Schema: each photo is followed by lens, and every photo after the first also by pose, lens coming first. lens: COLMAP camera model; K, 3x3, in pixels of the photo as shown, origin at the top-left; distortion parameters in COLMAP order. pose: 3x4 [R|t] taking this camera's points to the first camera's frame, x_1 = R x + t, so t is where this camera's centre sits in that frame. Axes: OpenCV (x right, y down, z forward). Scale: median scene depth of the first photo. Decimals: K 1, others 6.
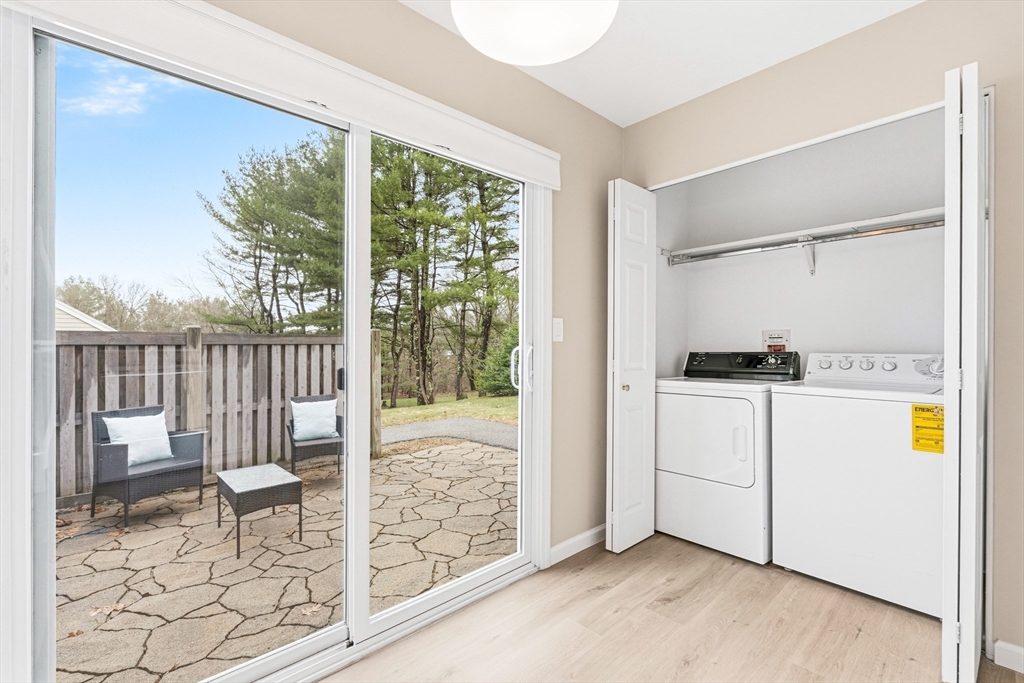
lens RADIAL K [[463.6, 0, 512.9], [0, 463.6, 348.7], [0, 0, 1]] dist [-0.000588, 0.000120]
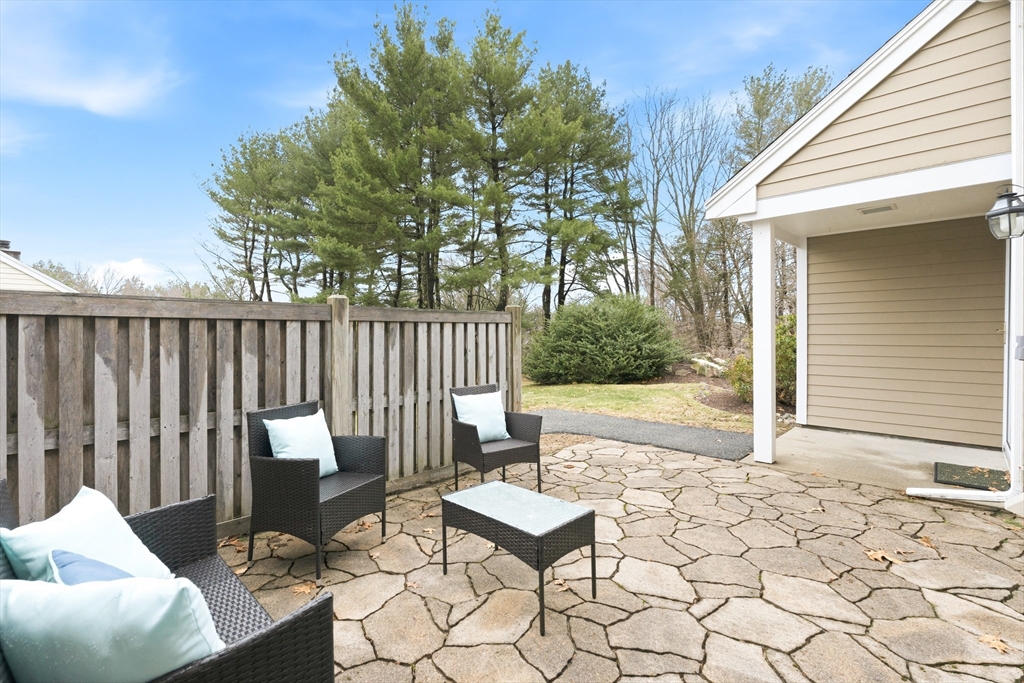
lens RADIAL K [[467.0, 0, 511.2], [0, 467.0, 335.8], [0, 0, 1]] dist [0.001487, -0.000327]
pose [[0.999314, -0.002671, 0.036934, -0.362003], [0.002761, 0.999993, -0.002380, 0.015866], [-0.036927, 0.002481, 0.999315, 0.184367]]
